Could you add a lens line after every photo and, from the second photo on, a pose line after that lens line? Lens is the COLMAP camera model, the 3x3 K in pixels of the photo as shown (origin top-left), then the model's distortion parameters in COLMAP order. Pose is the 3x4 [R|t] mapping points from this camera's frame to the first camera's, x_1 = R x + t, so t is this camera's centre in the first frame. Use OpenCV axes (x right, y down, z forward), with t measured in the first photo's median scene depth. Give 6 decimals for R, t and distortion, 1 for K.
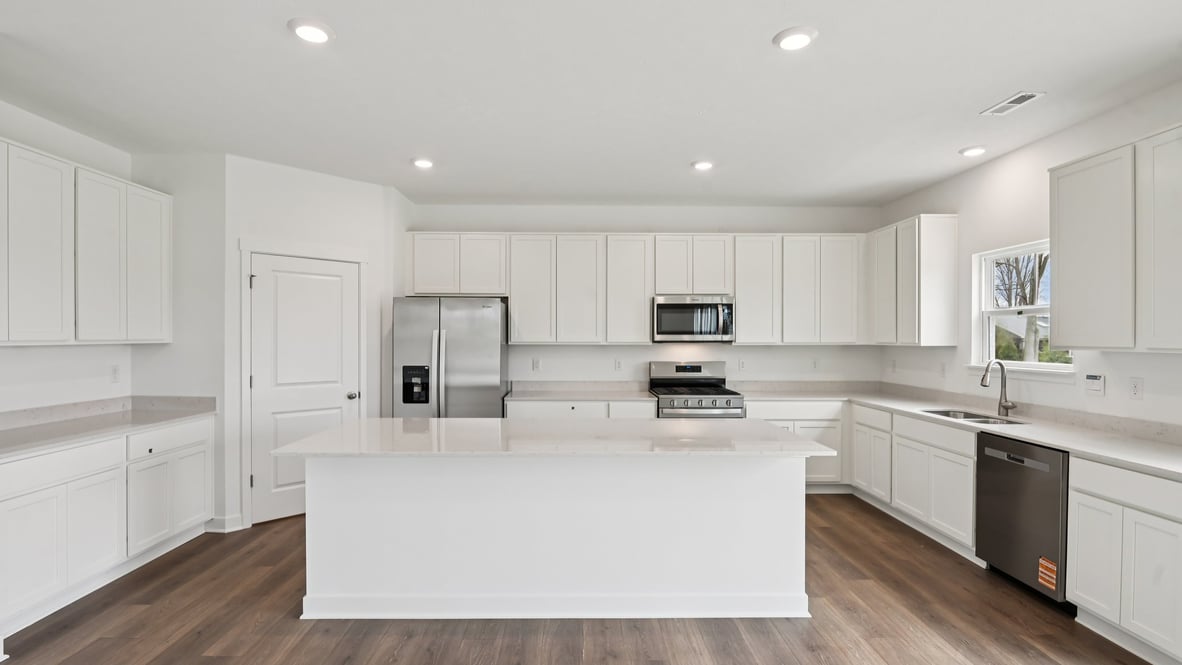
lens RADIAL K [[549.1, 0, 579.6], [0, 549.1, 336.4], [0, 0, 1]] dist [0.001371, -0.008295]
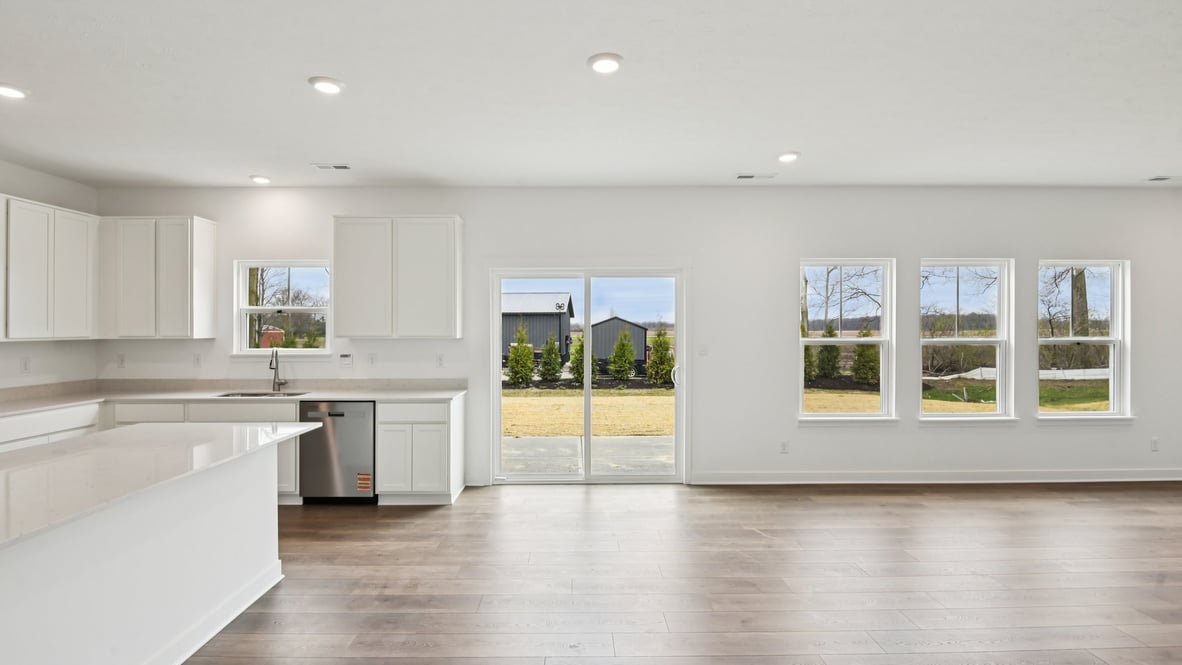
lens RADIAL K [[555.7, 0, 579.7], [0, 555.7, 332.0], [0, 0, 1]] dist [-0.002507, -0.008790]
pose [[0.000805, -0.005613, 0.999984, -0.429757], [0.001281, 0.999983, 0.005612, -0.000525], [-0.999999, 0.001276, 0.000812, 0.230306]]
